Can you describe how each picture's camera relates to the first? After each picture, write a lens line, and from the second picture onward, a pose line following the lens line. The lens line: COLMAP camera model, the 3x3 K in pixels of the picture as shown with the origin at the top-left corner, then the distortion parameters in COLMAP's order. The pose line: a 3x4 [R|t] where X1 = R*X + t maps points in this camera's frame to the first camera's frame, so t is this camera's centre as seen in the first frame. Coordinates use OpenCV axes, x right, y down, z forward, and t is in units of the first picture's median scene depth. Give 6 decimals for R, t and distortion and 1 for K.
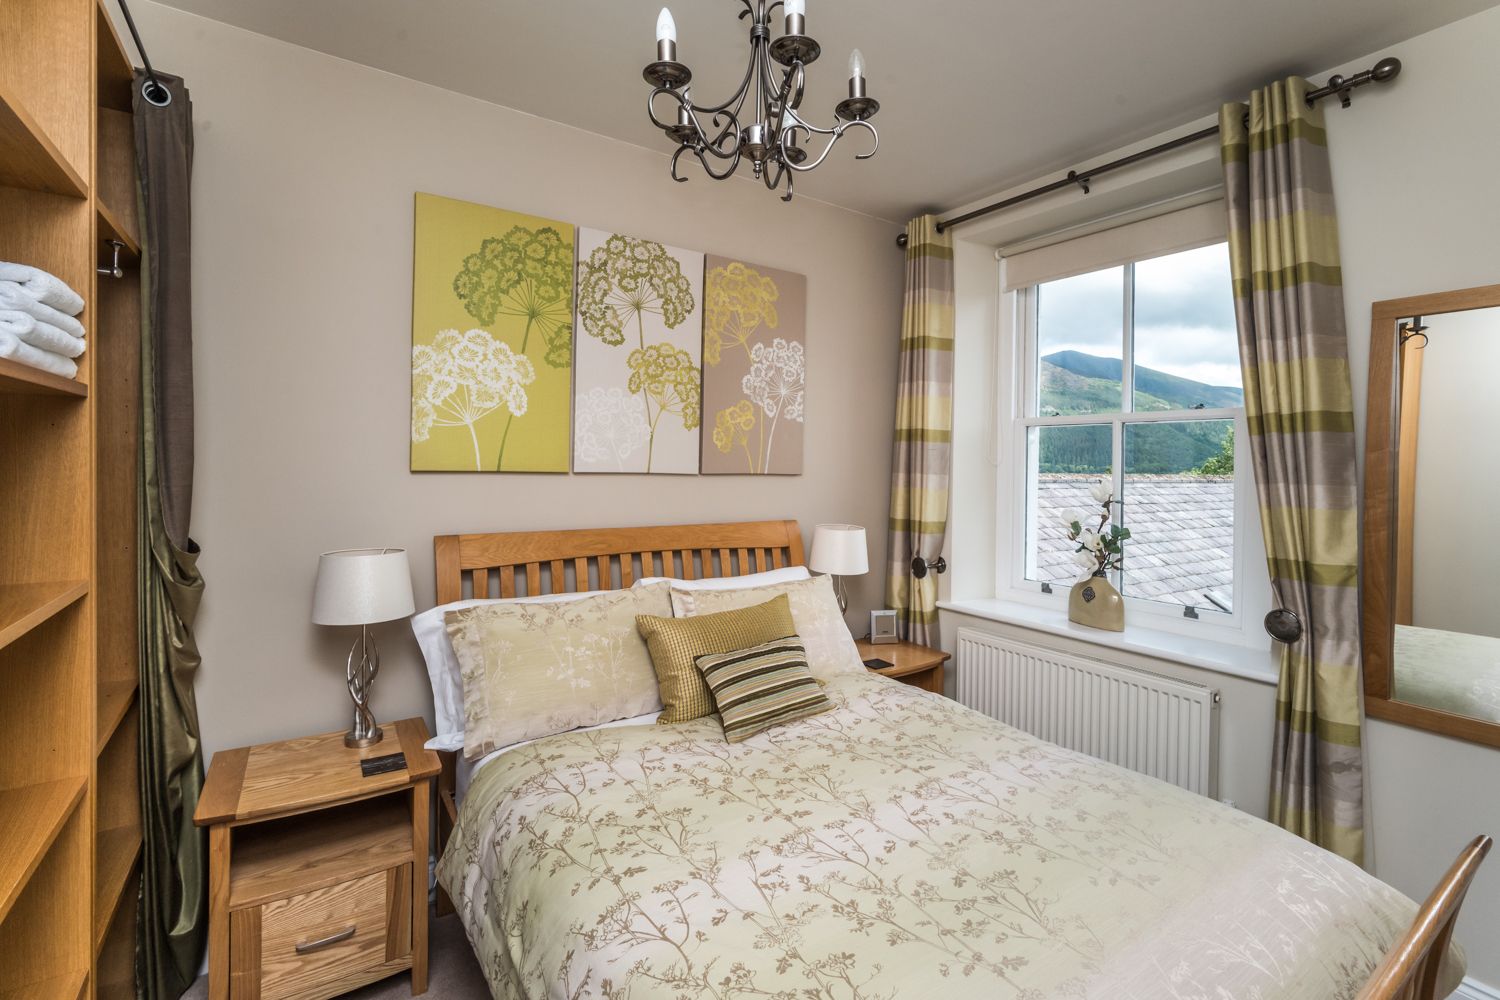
lens RADIAL K [[687.7, 0, 755.2], [0, 687.7, 480.3], [0, 0, 1]] dist [-0.011612, 0.000014]
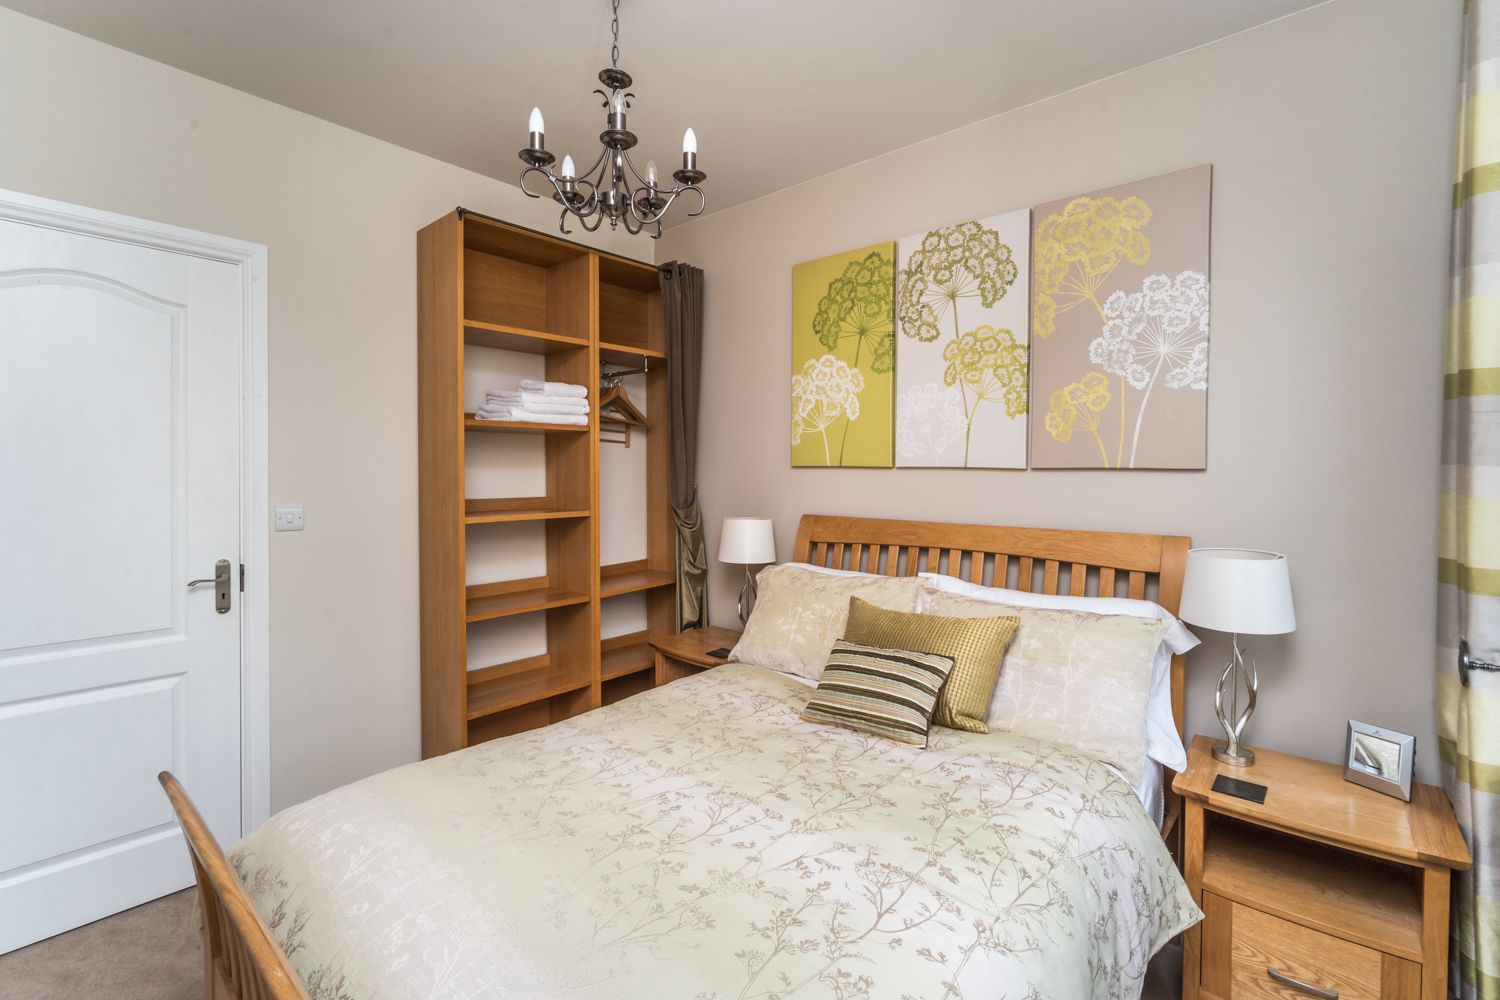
lens RADIAL K [[687.7, 0, 745.8], [0, 687.7, 494.1], [0, 0, 1]] dist [-0.011612, 0.000014]
pose [[0.225717, 0.029030, -0.973760, 0.736980], [-0.017369, 0.999517, 0.025772, 0.007673], [0.974038, 0.011097, 0.226112, 0.512652]]
